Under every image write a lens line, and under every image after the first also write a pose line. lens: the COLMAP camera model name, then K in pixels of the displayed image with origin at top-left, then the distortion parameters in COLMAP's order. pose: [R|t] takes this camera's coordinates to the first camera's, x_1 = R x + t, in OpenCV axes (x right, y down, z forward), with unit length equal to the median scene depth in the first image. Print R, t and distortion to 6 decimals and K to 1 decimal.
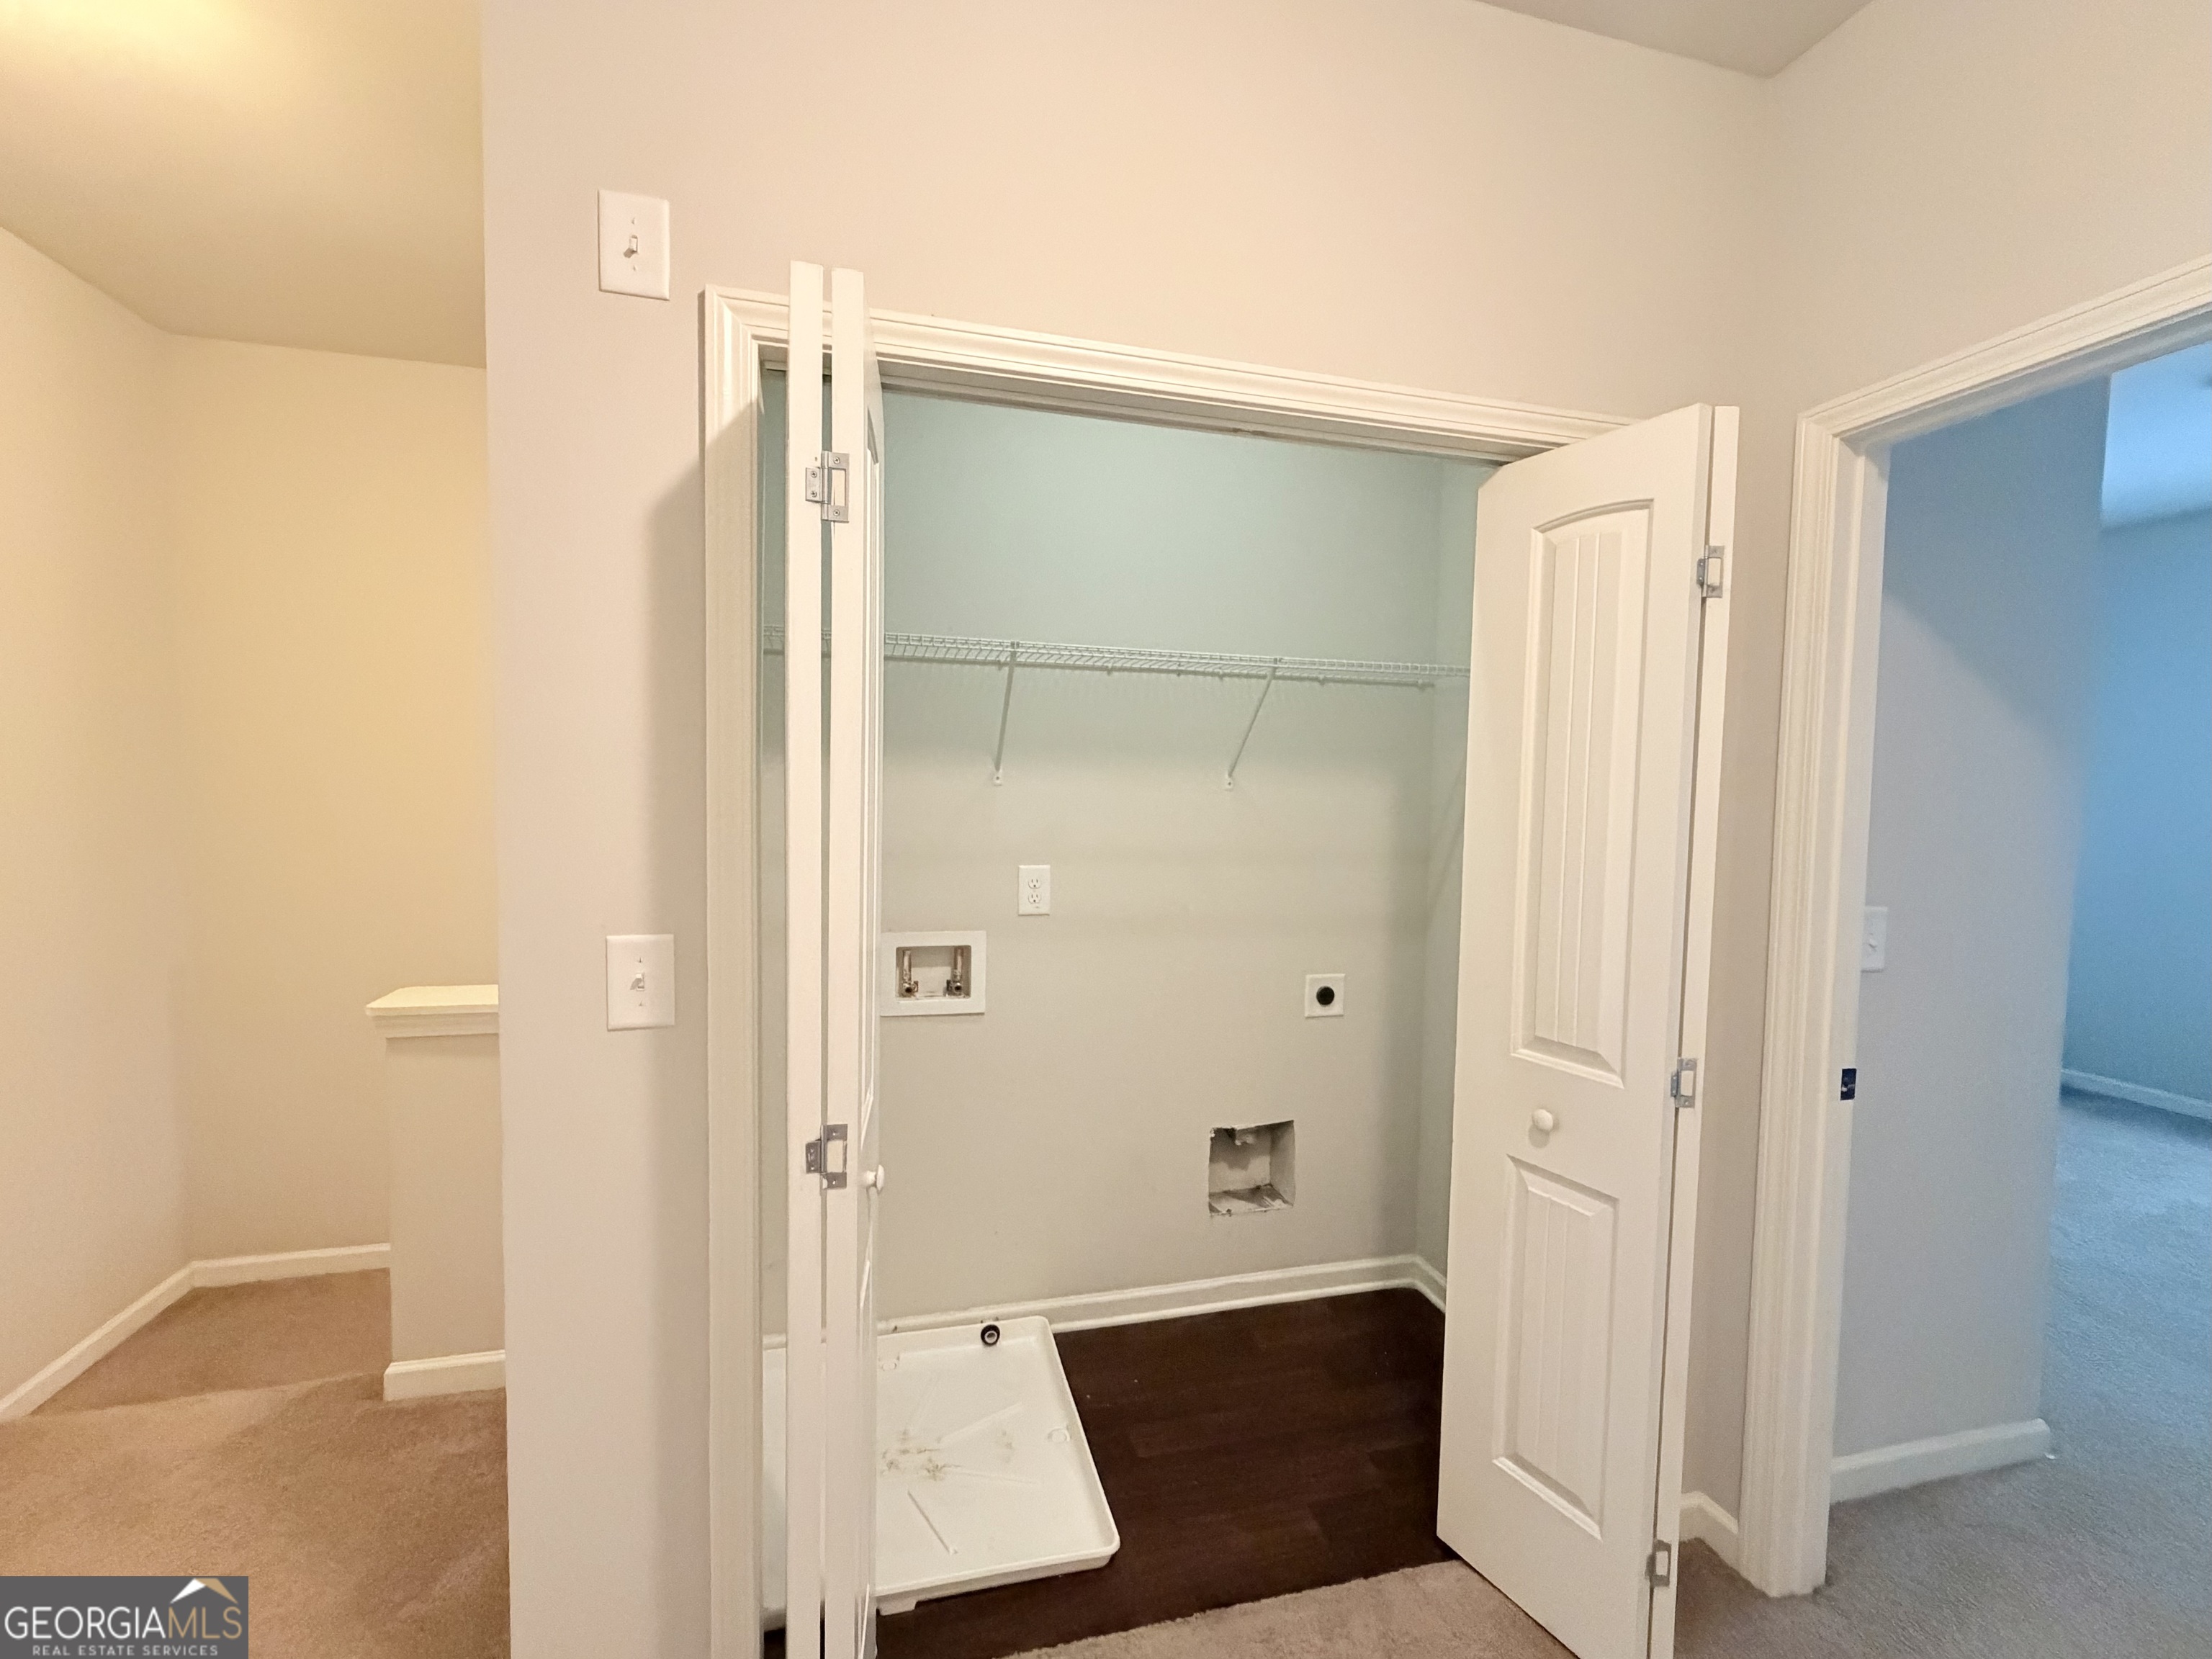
lens RADIAL K [[887.3, 0, 1103.7], [0, 887.3, 825.9], [0, 0, 1]] dist [-0.000249, -0.000123]
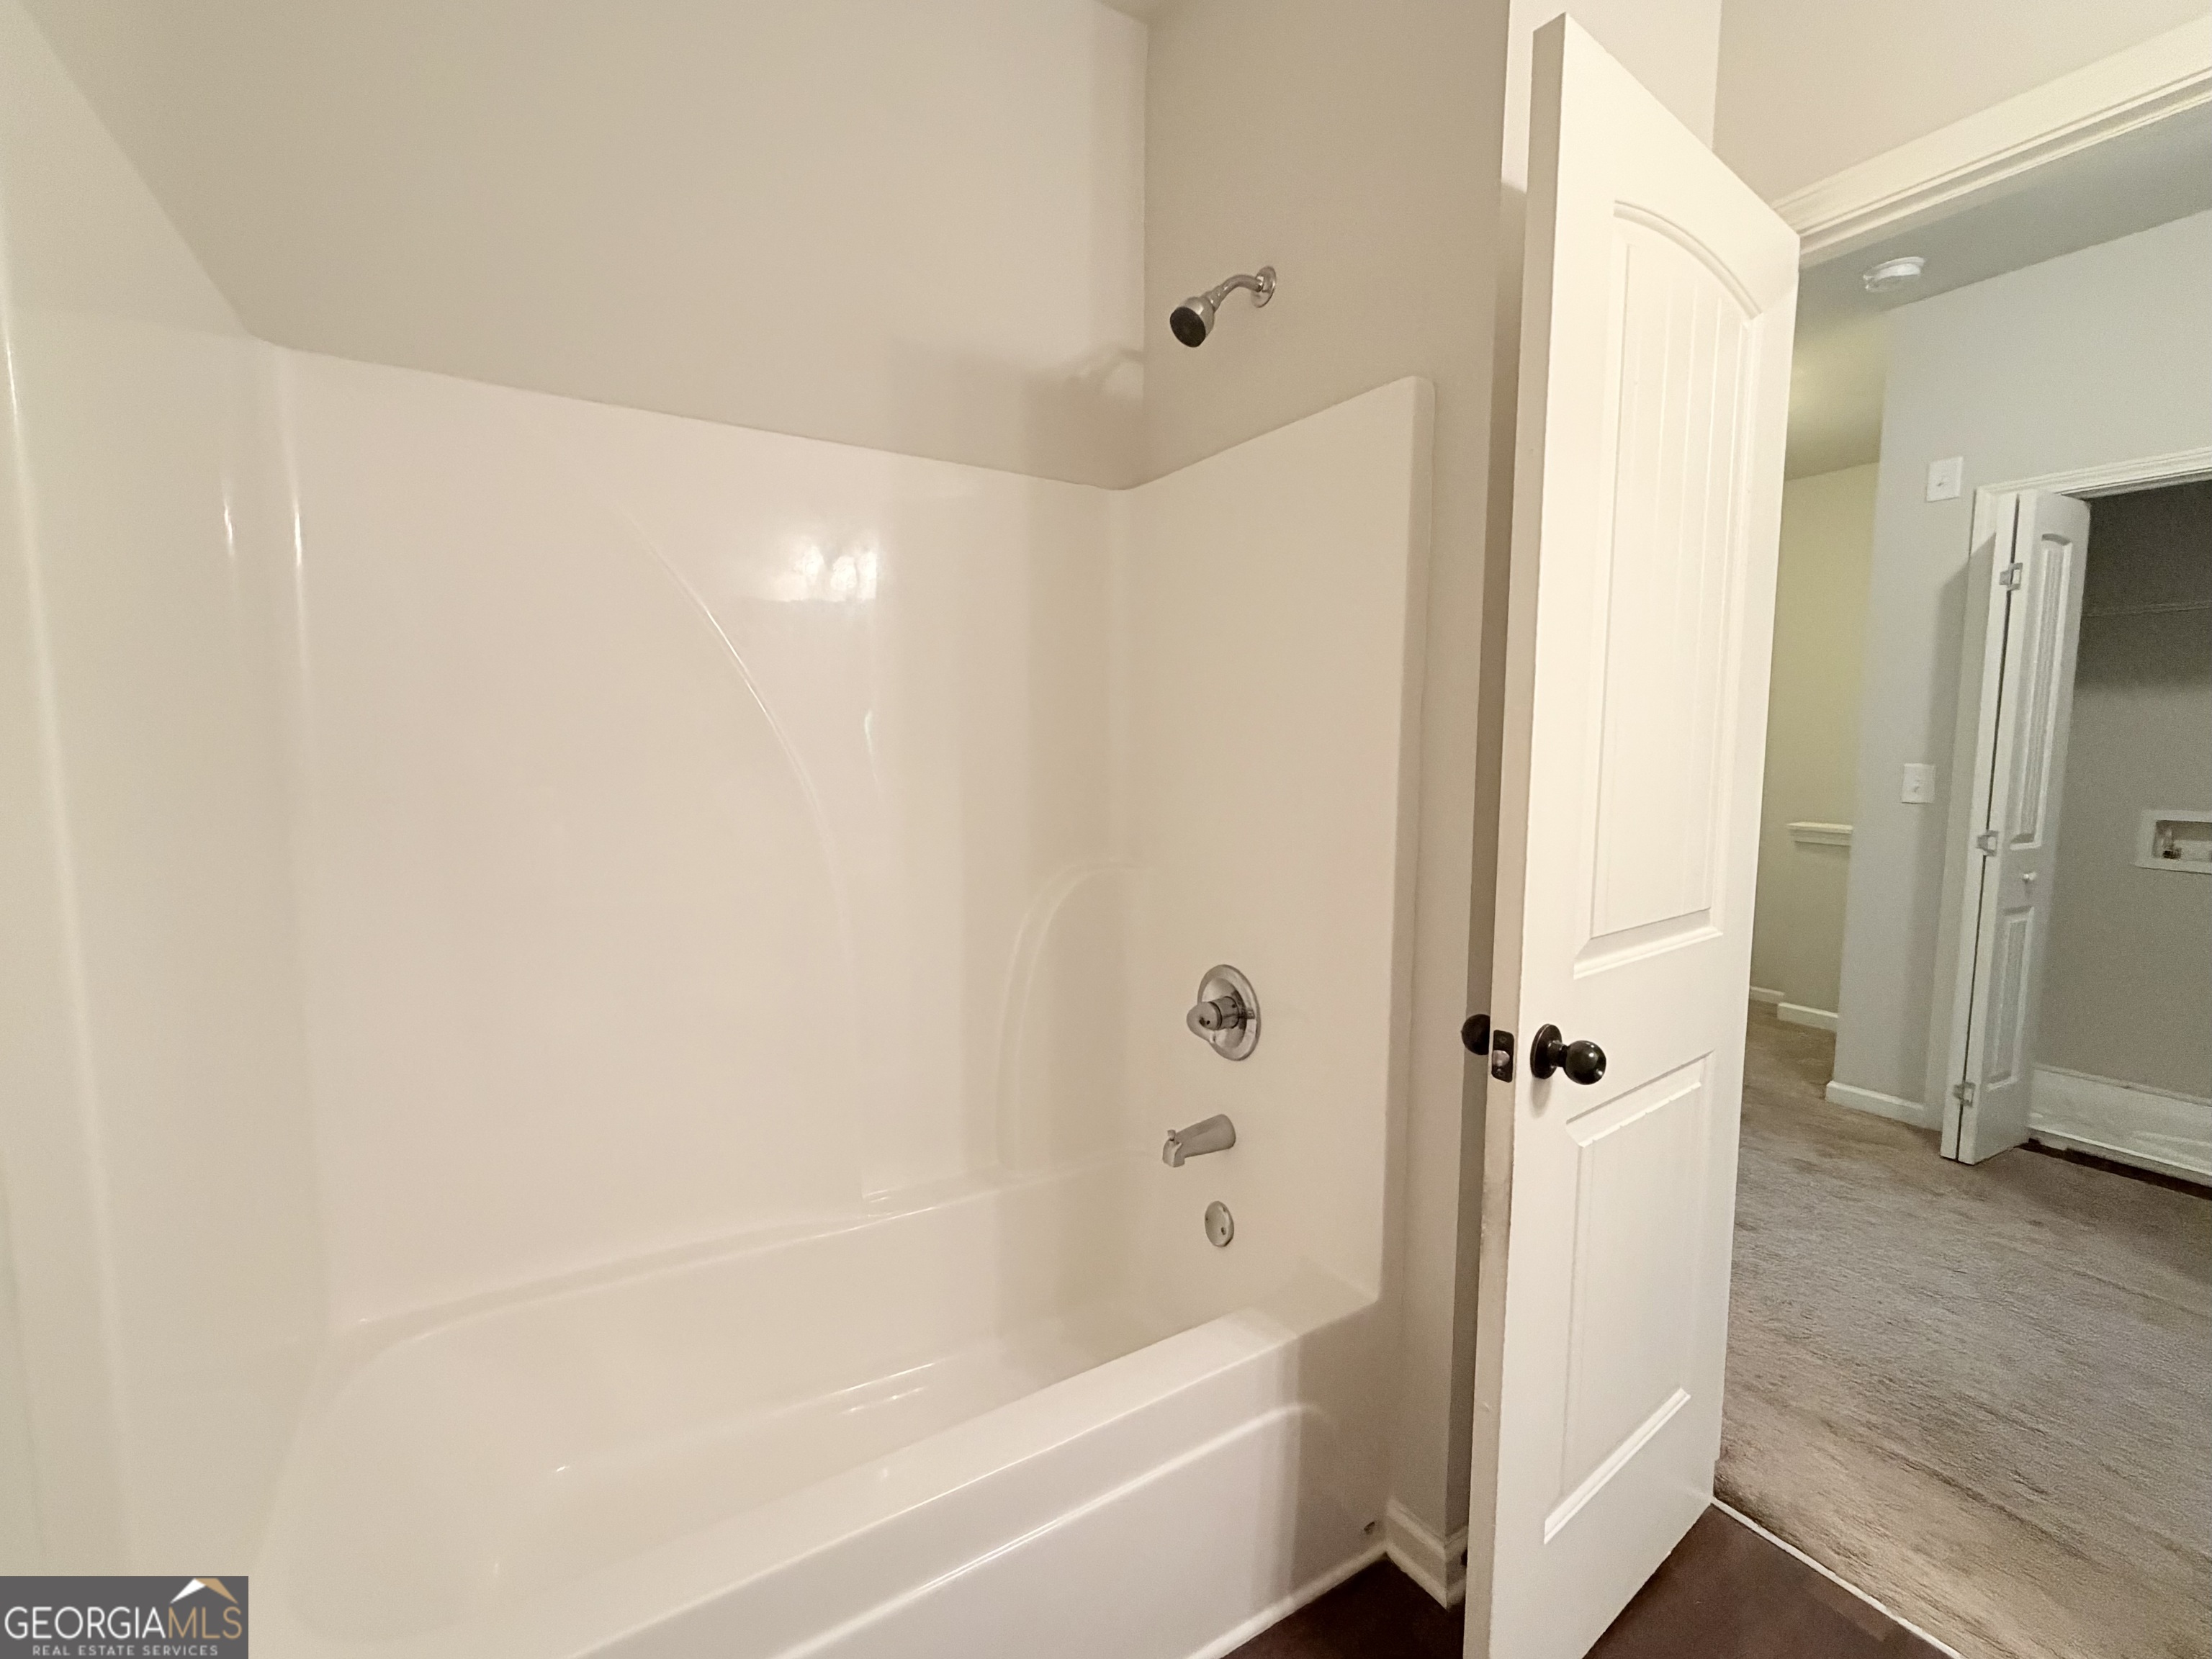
lens RADIAL K [[931.1, 0, 1107.6], [0, 931.1, 838.8], [0, 0, 1]] dist [0.003187, 0.000647]
pose [[0.286452, 0.075778, -0.955093, 1.289758], [-0.037915, 0.996983, 0.067730, 0.235275], [0.957344, 0.016811, 0.288461, -1.851744]]
